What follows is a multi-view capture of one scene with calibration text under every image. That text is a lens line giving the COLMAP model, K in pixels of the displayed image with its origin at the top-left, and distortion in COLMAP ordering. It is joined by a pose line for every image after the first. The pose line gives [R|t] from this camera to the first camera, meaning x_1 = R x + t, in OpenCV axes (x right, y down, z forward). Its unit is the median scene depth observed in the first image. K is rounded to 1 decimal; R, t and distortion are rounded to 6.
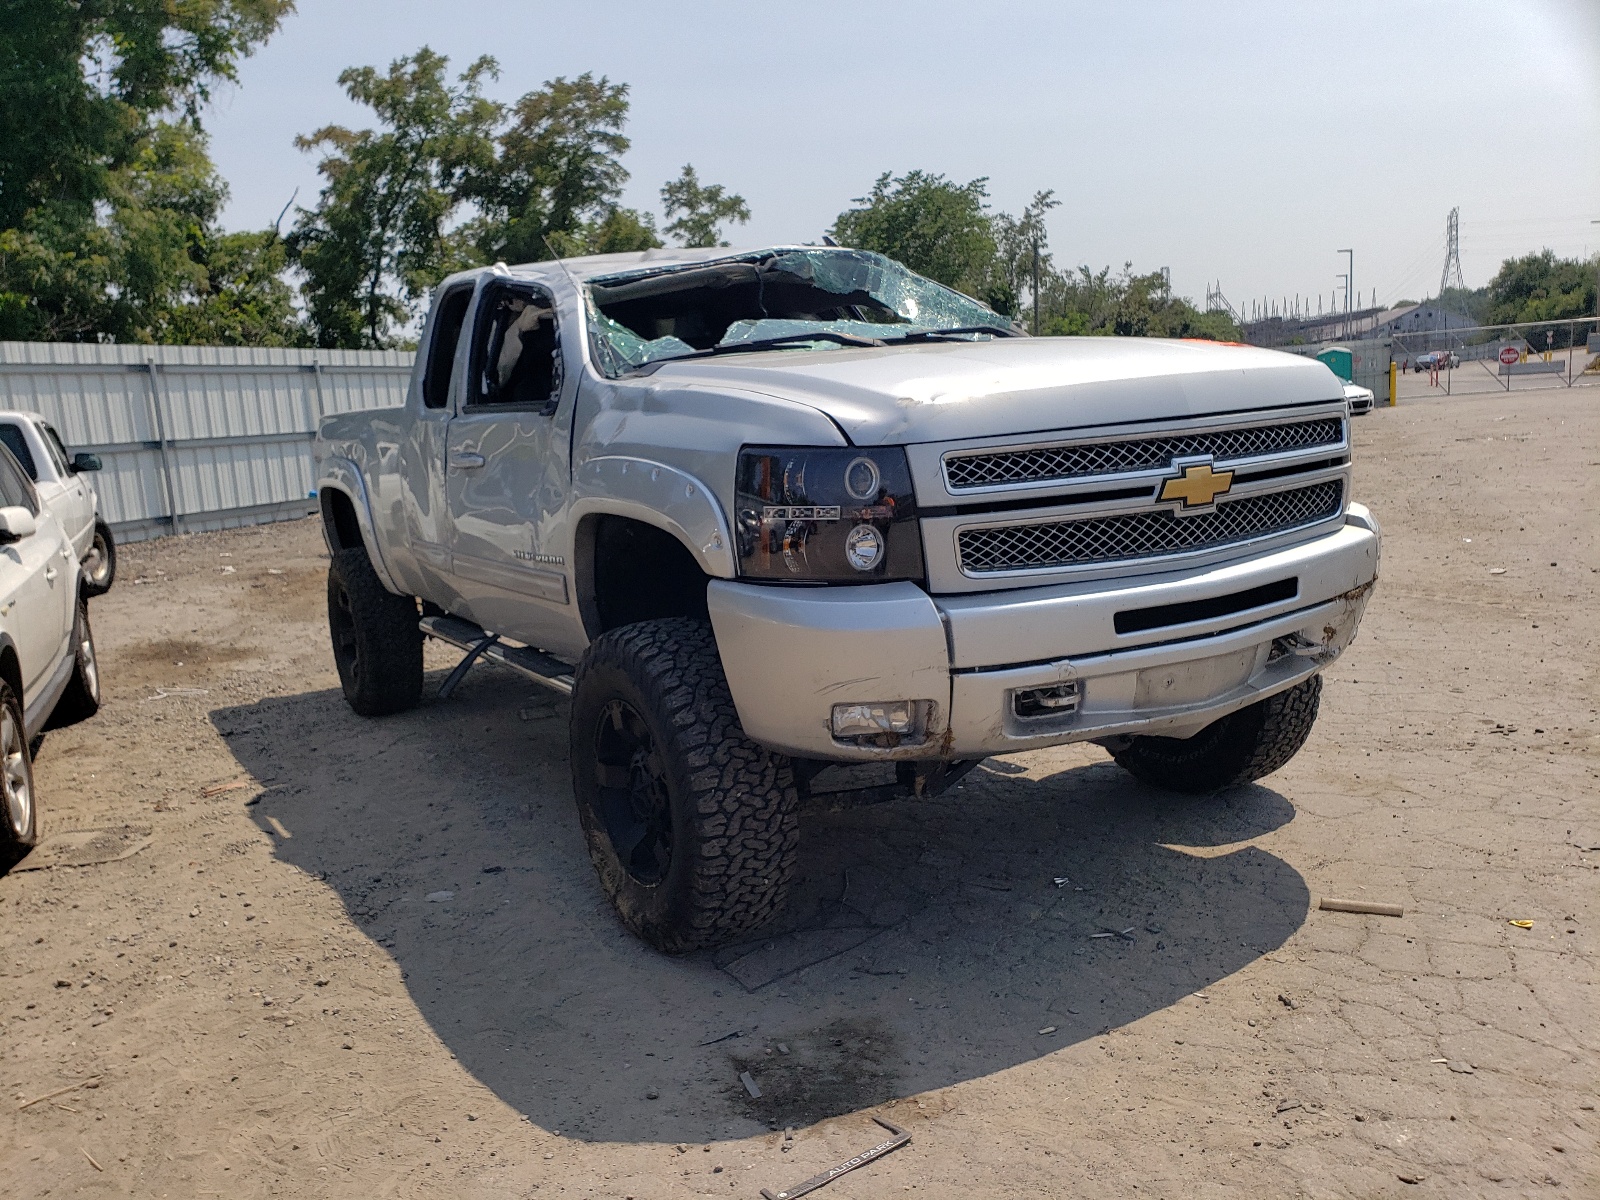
lens RADIAL K [[1241.3, 0, 792.5], [0, 1241.3, 600.3], [0, 0, 1]] dist [0.033620, -0.004967]
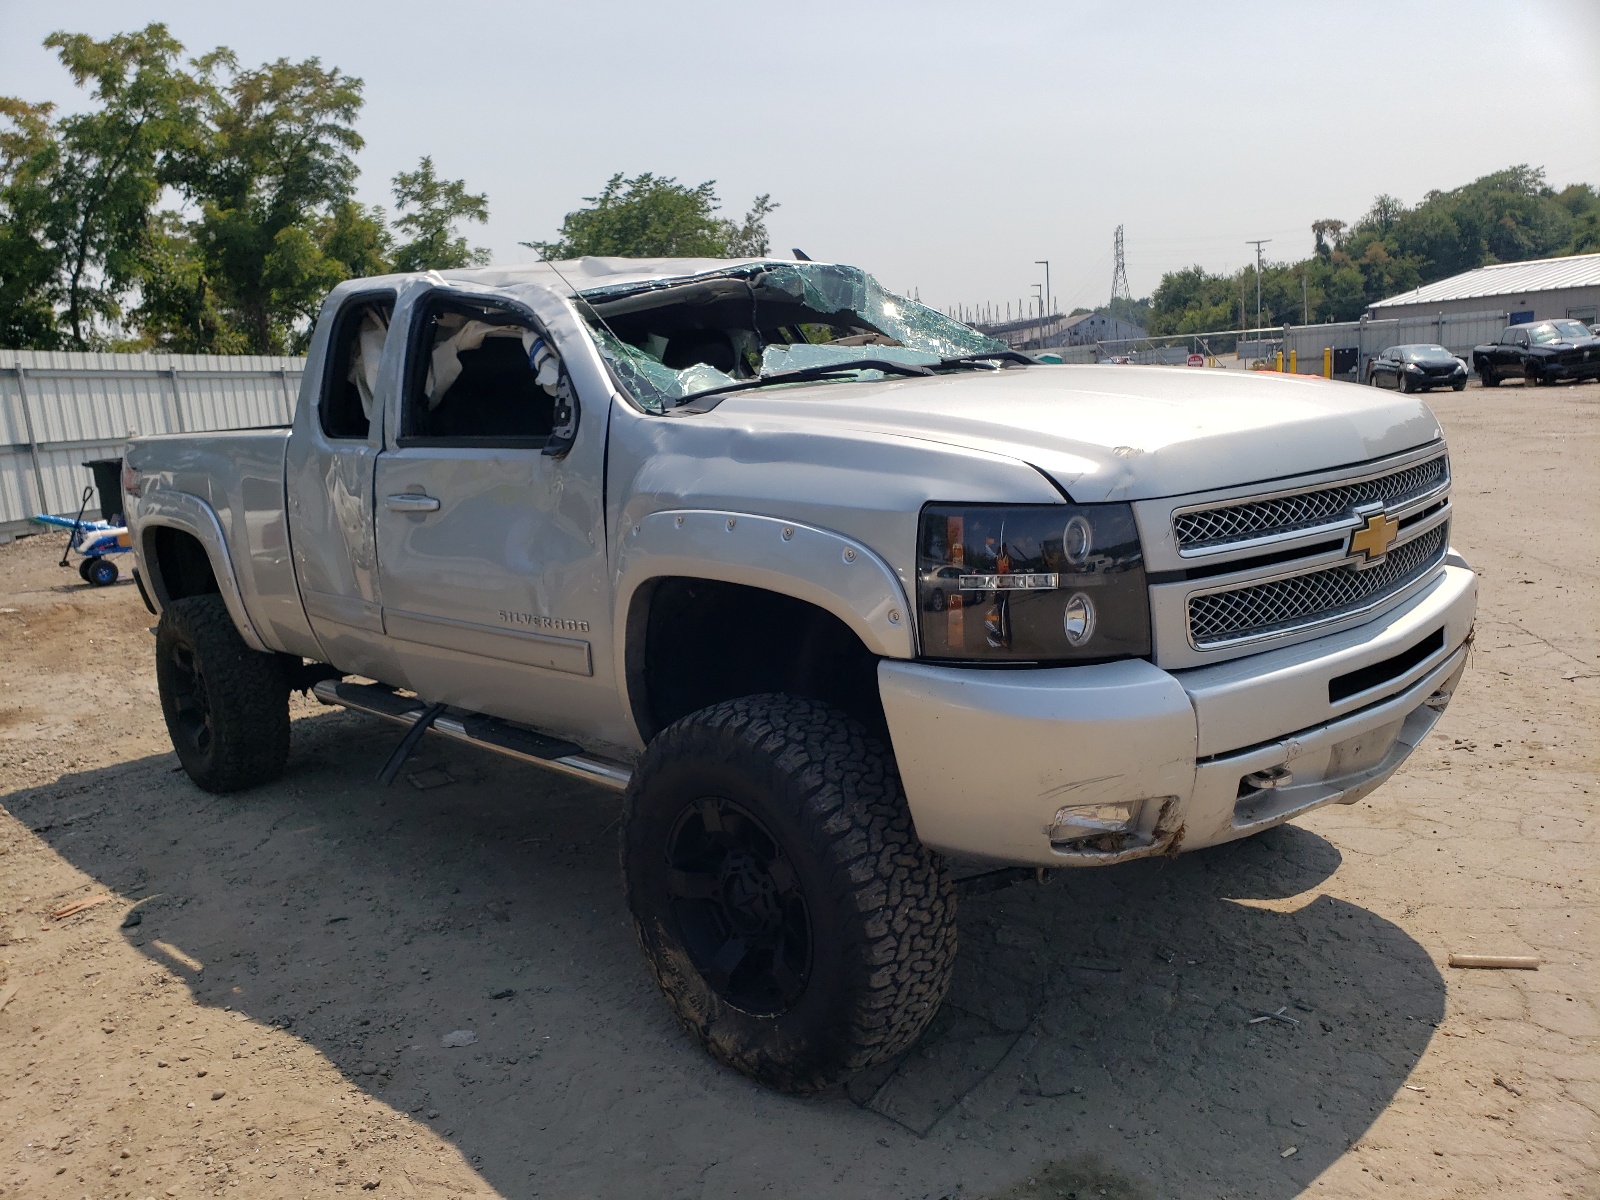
lens RADIAL K [[1240.3, 0, 800.0], [0, 1240.3, 600.0], [0, 0, 1]] dist [0.012974, 0.010740]
pose [[0.976425, -0.035200, 0.212968, -0.230228], [0.035468, 0.999368, 0.002567, -0.048713], [-0.212924, 0.005047, 0.977056, 0.146572]]
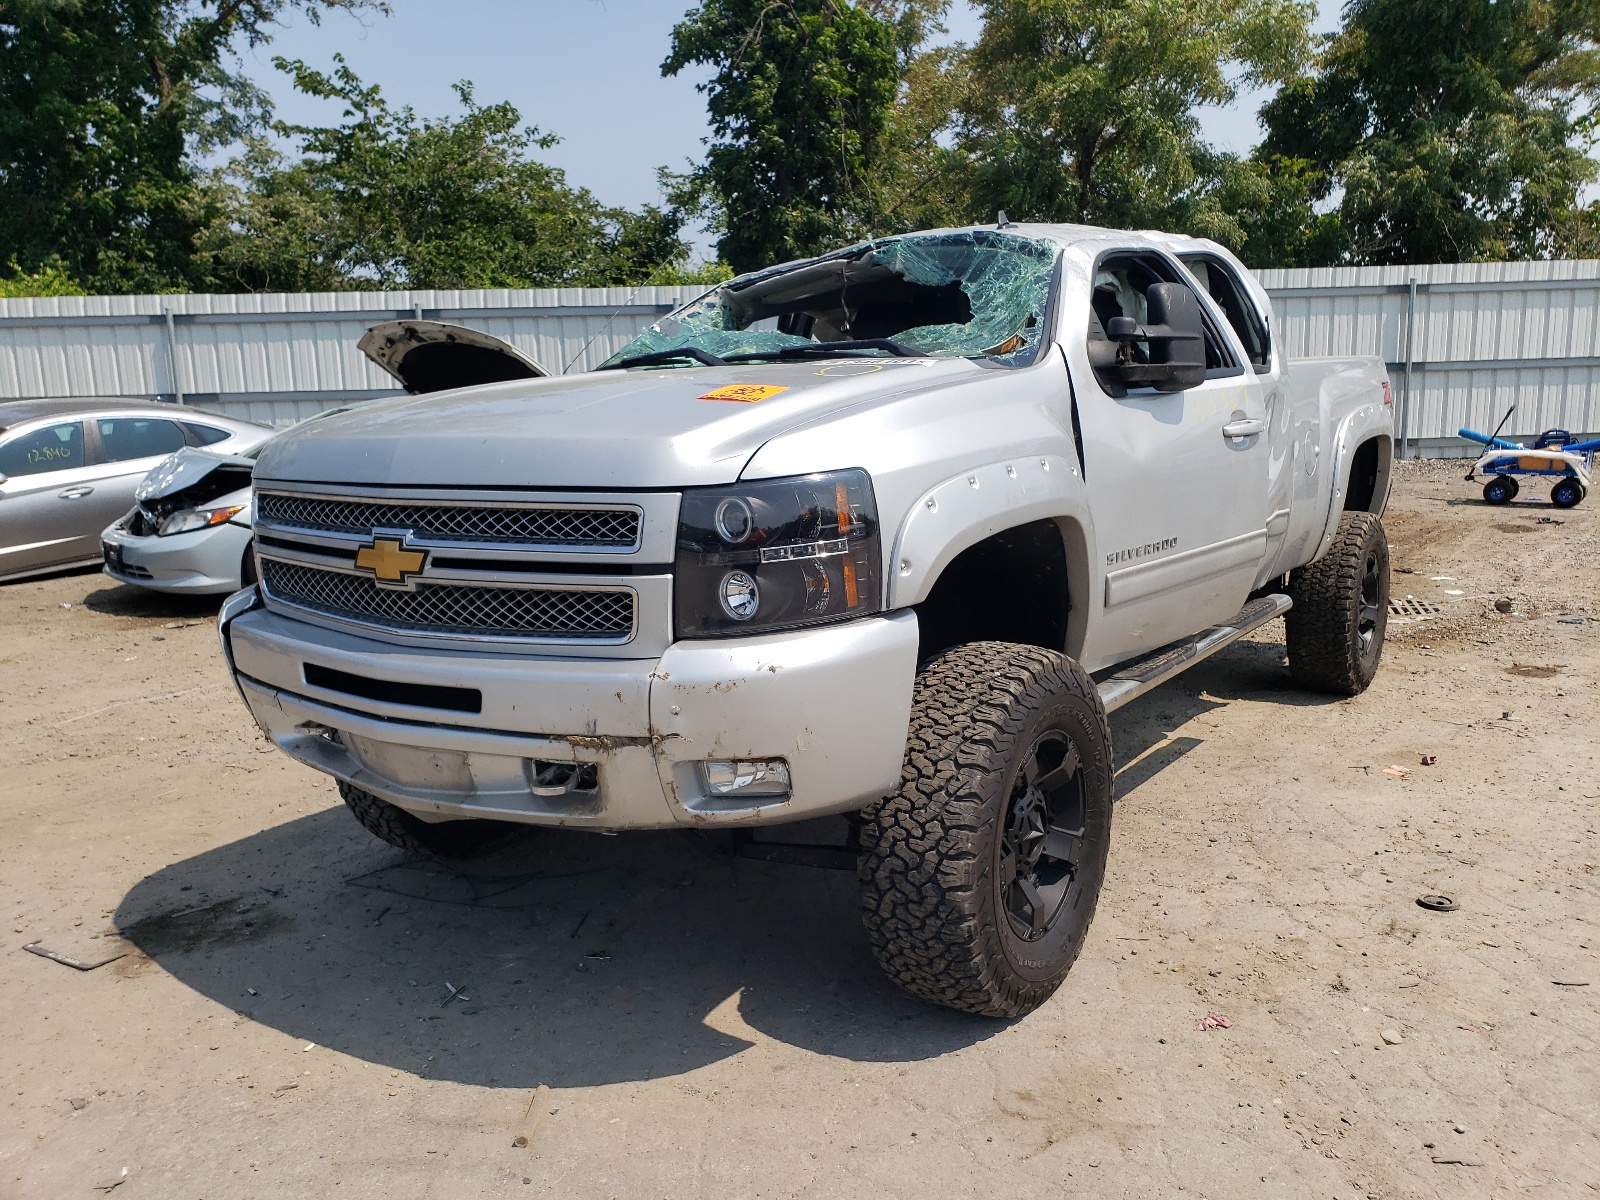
lens RADIAL K [[1241.3, 0, 792.5], [0, 1241.3, 600.3], [0, 0, 1]] dist [0.033620, -0.004967]
pose [[0.429969, 0.212570, -0.877462, 1.013995], [-0.142238, 0.975699, 0.166670, -0.206300], [0.891569, 0.053146, 0.449756, 0.669465]]
